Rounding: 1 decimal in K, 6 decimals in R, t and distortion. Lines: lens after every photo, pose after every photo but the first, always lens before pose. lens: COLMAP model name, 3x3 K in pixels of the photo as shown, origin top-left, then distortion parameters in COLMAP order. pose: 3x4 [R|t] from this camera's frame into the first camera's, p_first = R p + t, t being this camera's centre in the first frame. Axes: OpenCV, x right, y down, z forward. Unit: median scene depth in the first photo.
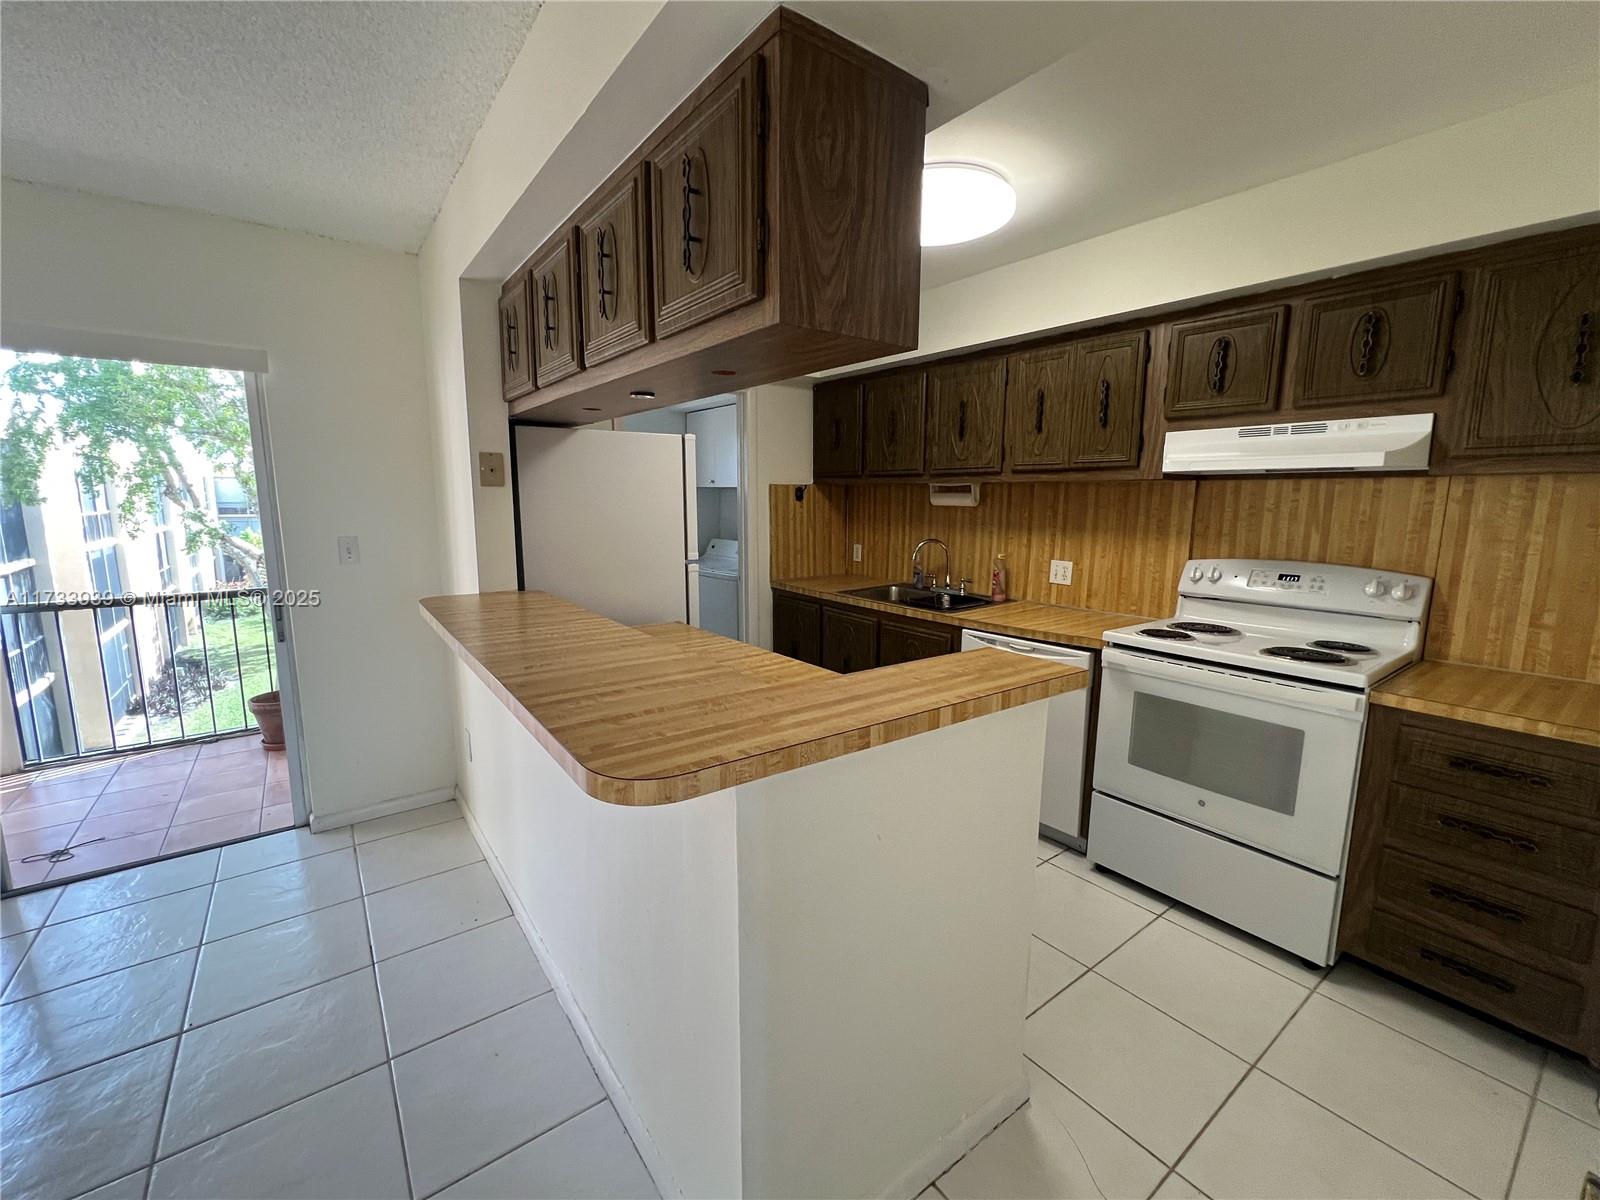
lens RADIAL K [[667.9, 0, 802.4], [0, 667.9, 596.3], [0, 0, 1]] dist [-0.003769, 0.001202]
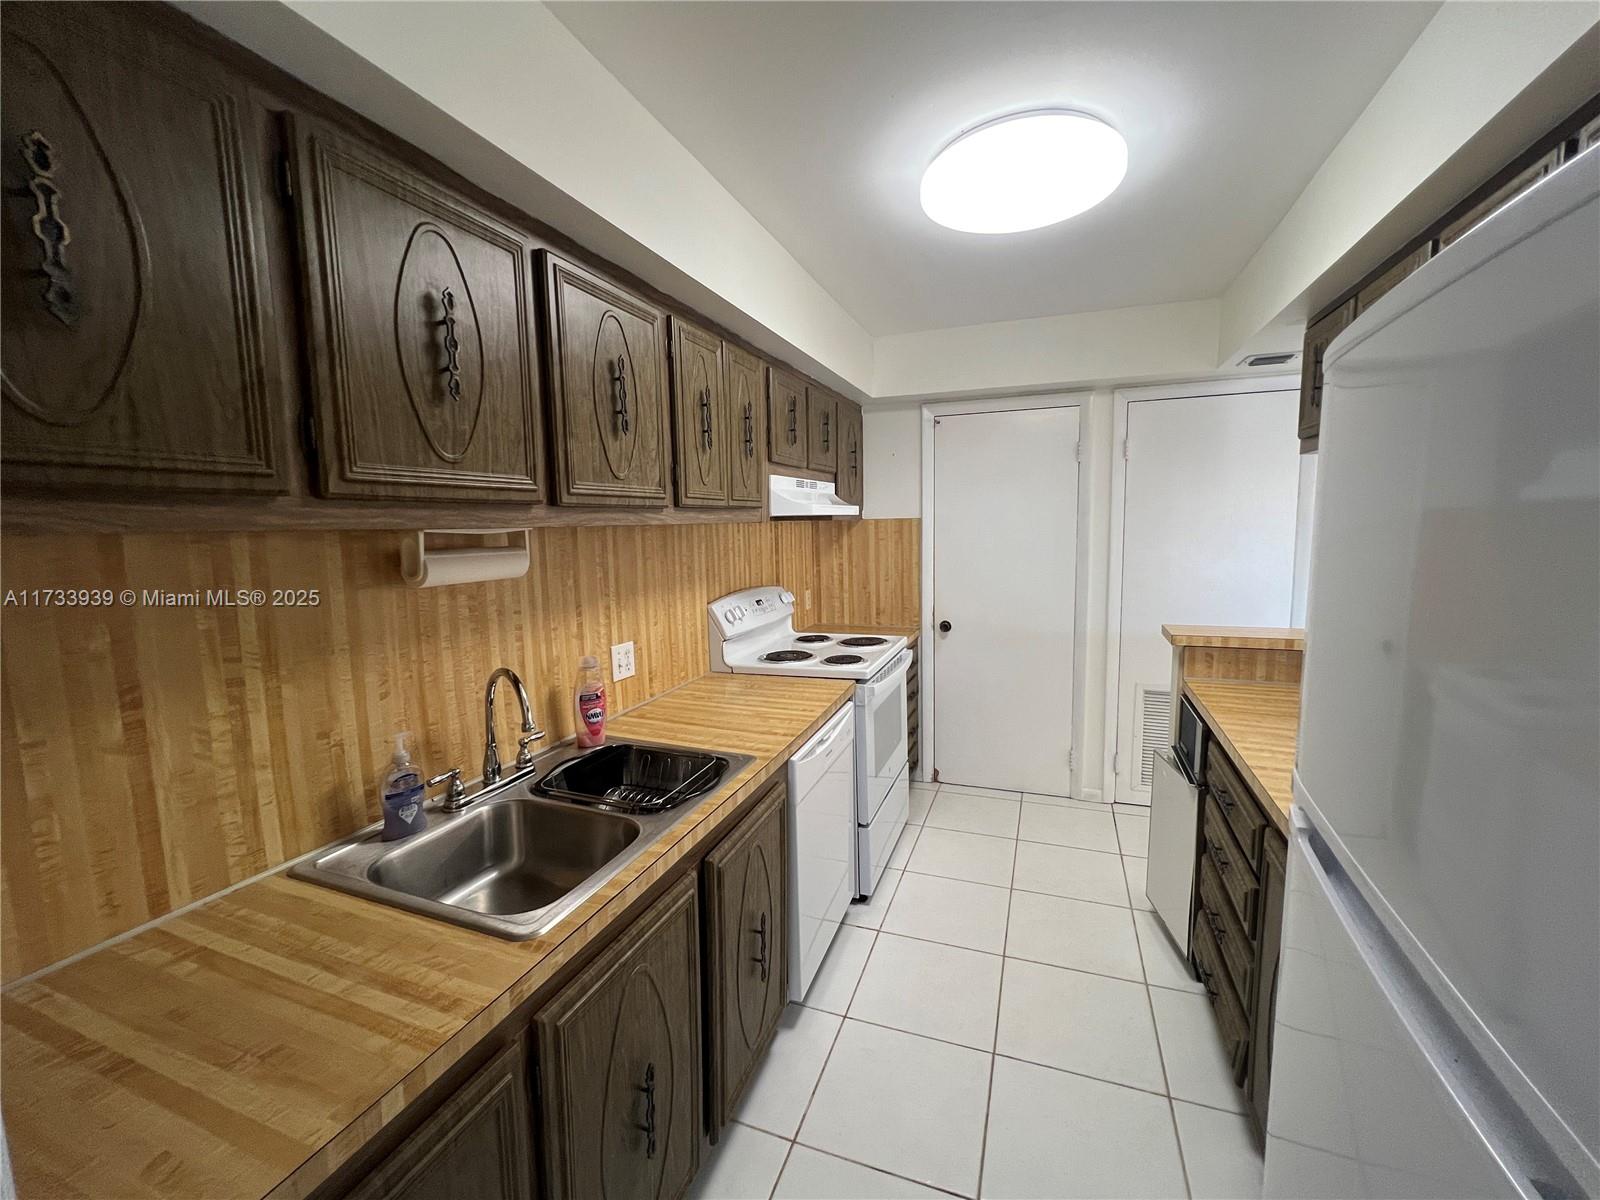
lens RADIAL K [[667.9, 0, 802.4], [0, 667.9, 596.3], [0, 0, 1]] dist [-0.003769, 0.001202]
pose [[-0.536422, -0.091801, 0.838942, -0.301273], [0.140386, 0.970511, 0.195962, -0.241320], [-0.832192, 0.222894, -0.507716, 1.405571]]
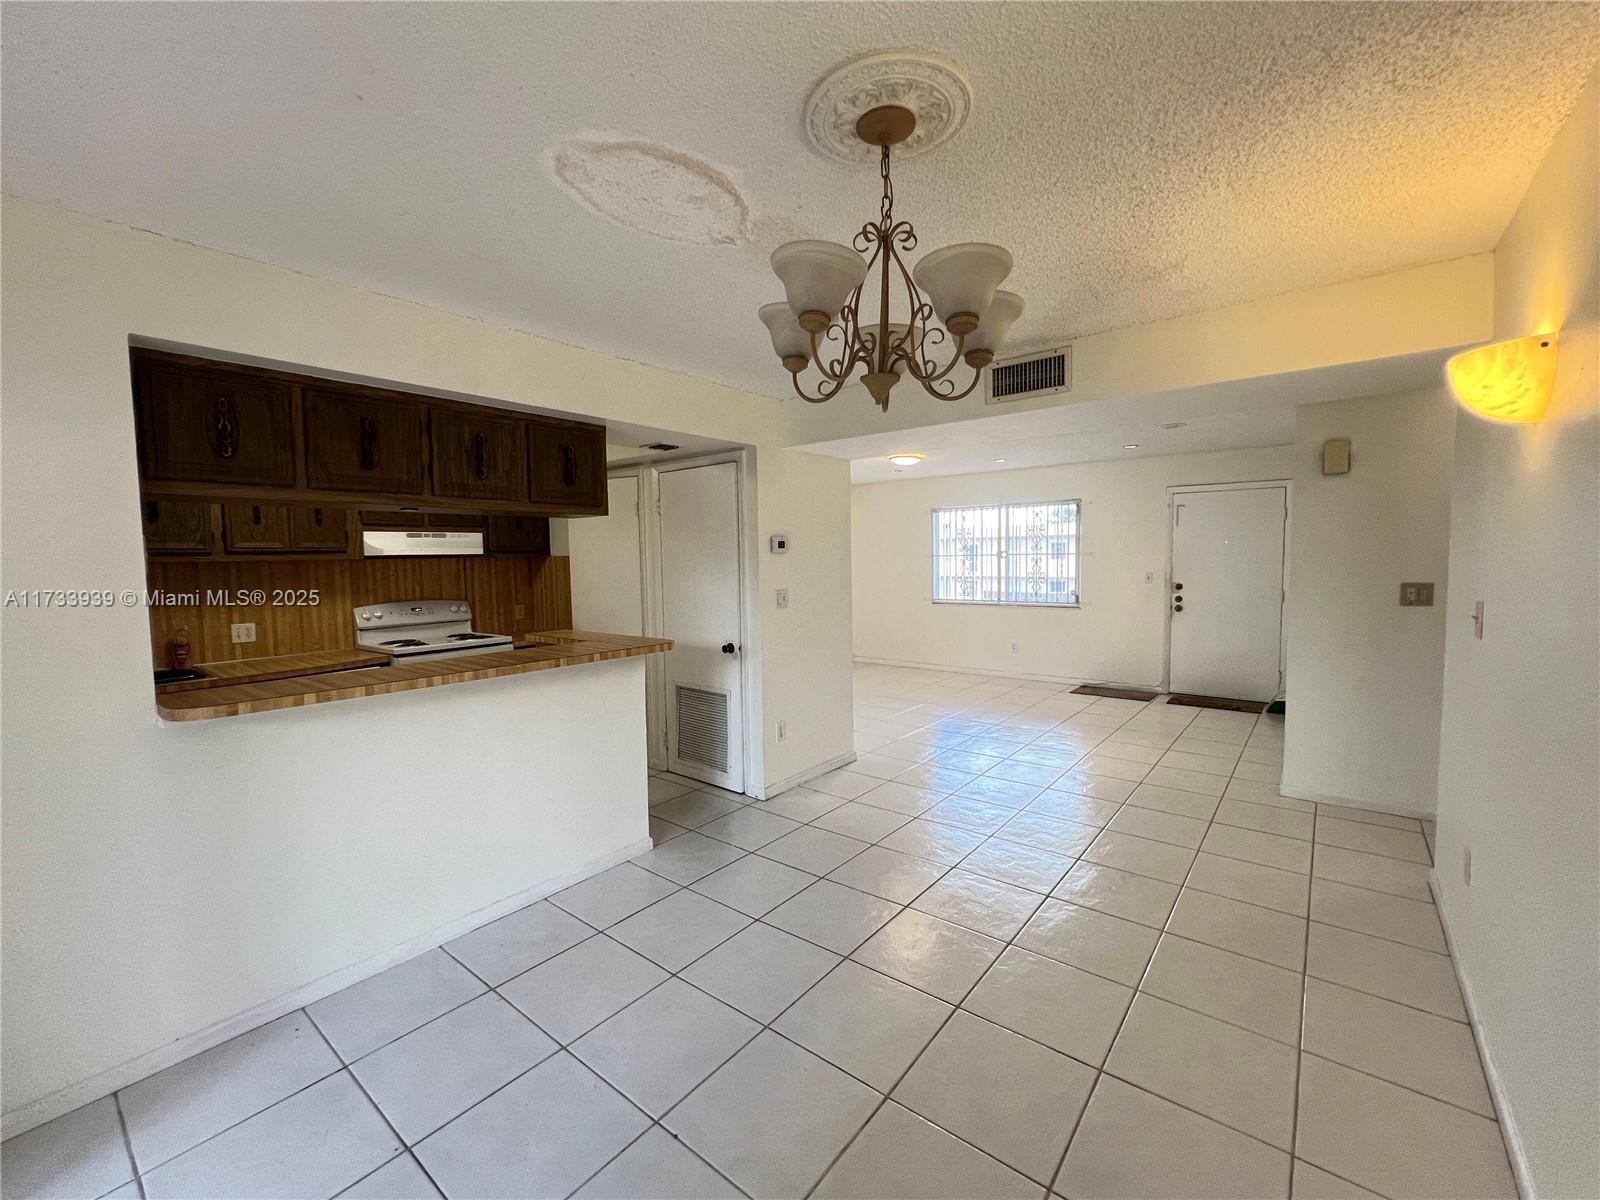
lens RADIAL K [[667.9, 0, 802.4], [0, 667.9, 596.3], [0, 0, 1]] dist [-0.003769, 0.001202]
pose [[-0.253955, -0.062495, 0.965195, -1.270814], [0.156541, 0.982098, 0.104777, -0.083583], [-0.954464, 0.177702, -0.239625, 0.356586]]
